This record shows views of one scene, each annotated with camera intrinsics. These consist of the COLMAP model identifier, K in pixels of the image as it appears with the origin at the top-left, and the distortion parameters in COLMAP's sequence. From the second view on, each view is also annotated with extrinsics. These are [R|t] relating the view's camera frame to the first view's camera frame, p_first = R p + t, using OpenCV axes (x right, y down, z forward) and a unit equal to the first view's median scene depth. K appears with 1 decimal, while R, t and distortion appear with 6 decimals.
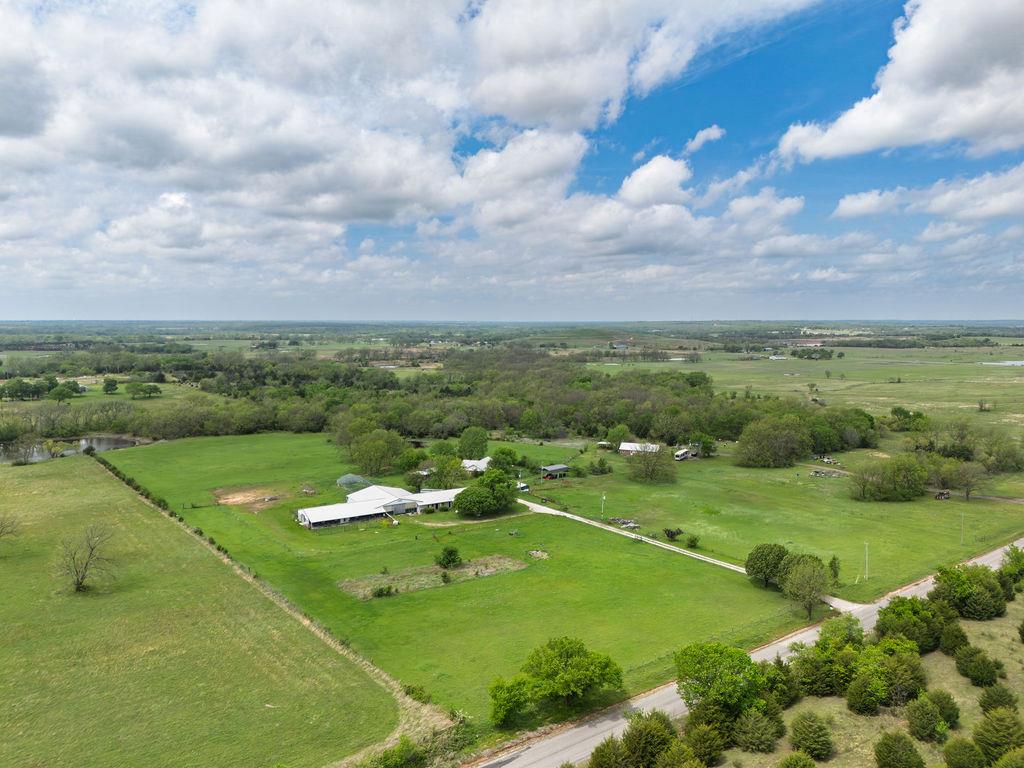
lens RADIAL K [[749.3, 0, 512.0], [0, 749.3, 384.0], [0, 0, 1]] dist [0.063601, -0.006336]
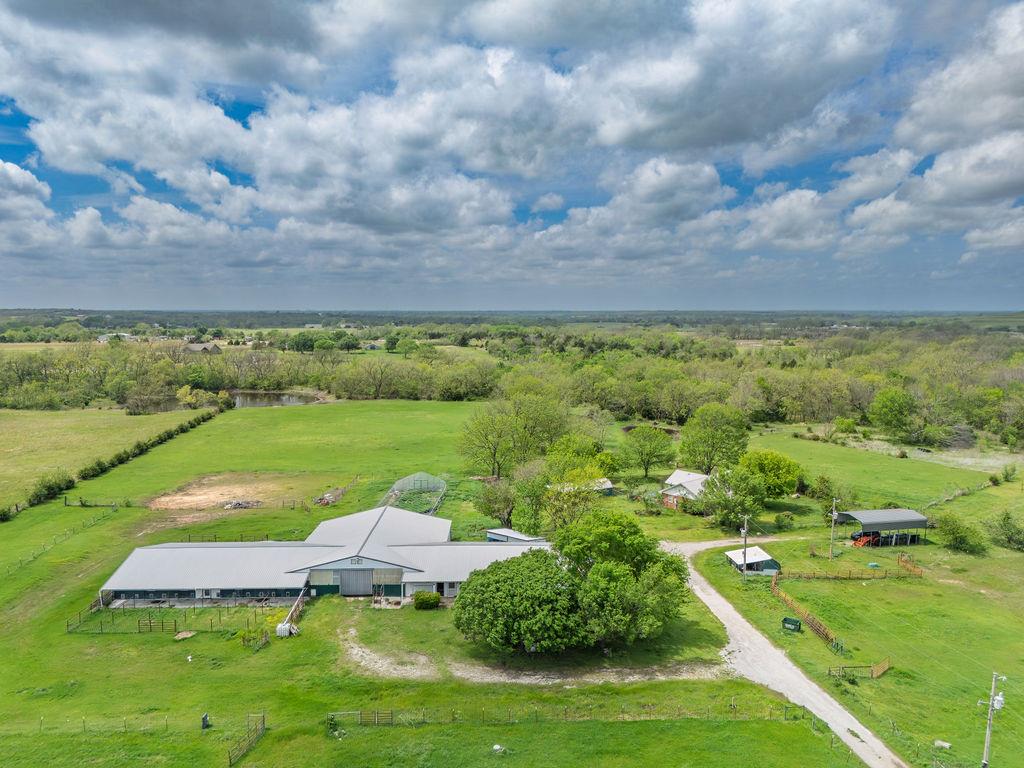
lens RADIAL K [[749.3, 0, 512.0], [0, 749.3, 384.0], [0, 0, 1]] dist [0.063601, -0.006336]
pose [[0.865709, 0.050616, -0.497983, 0.077852], [-0.044470, 0.998717, 0.024204, 0.040077], [0.498569, 0.001192, 0.866849, 0.532506]]
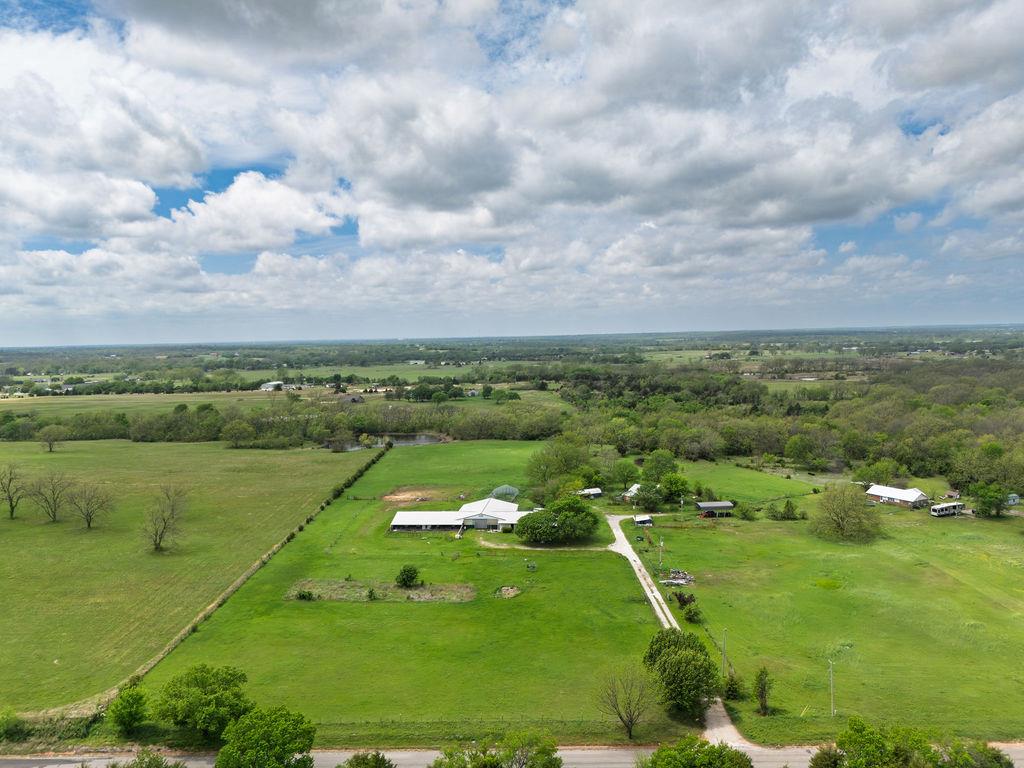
lens RADIAL K [[747.8, 0, 511.3], [0, 747.8, 348.6], [0, 0, 1]] dist [0.082557, -0.073414]
pose [[0.798840, -0.005755, -0.601516, 0.369381], [-0.029580, 0.998369, -0.048835, -0.015697], [0.600815, 0.056804, 0.797367, 0.155284]]
